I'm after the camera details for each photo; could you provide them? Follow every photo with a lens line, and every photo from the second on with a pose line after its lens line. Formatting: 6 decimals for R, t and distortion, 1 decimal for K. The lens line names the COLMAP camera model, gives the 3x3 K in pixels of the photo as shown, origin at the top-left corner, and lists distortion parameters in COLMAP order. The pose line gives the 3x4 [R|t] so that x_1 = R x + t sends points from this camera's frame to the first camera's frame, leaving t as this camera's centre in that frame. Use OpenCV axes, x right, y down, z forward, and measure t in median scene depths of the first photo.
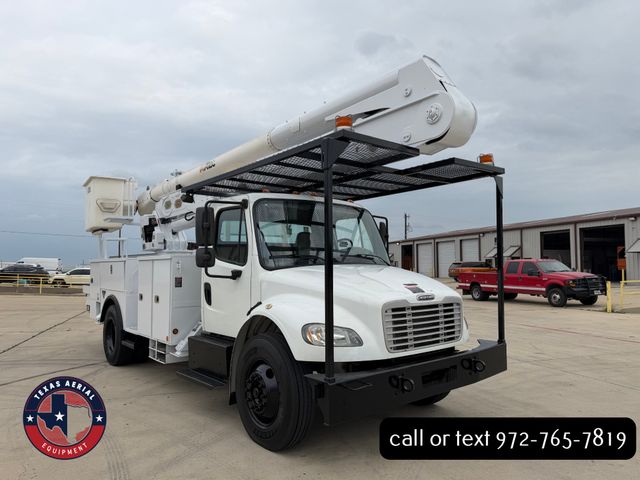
lens RADIAL K [[452.4, 0, 321.5], [0, 452.4, 239.7], [0, 0, 1]] dist [0.082873, -0.113487]
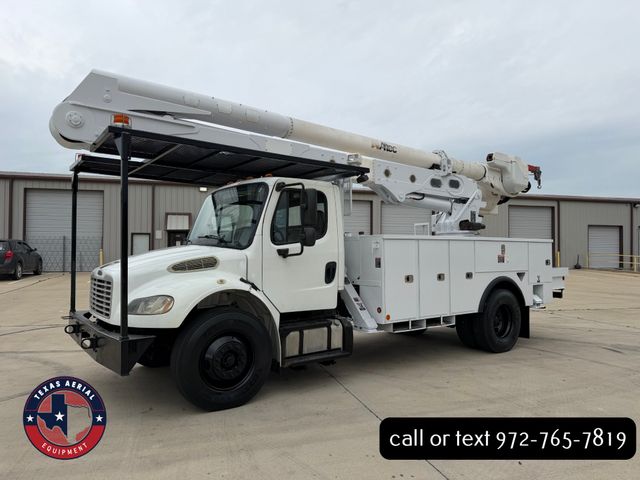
lens RADIAL K [[453.3, 0, 317.3], [0, 453.3, 240.7], [0, 0, 1]] dist [0.082654, -0.117277]
pose [[-0.058369, -0.023054, -0.998029, 1.345395], [0.058830, 0.997916, -0.026492, 0.105480], [0.996560, -0.060261, -0.056891, 1.584304]]
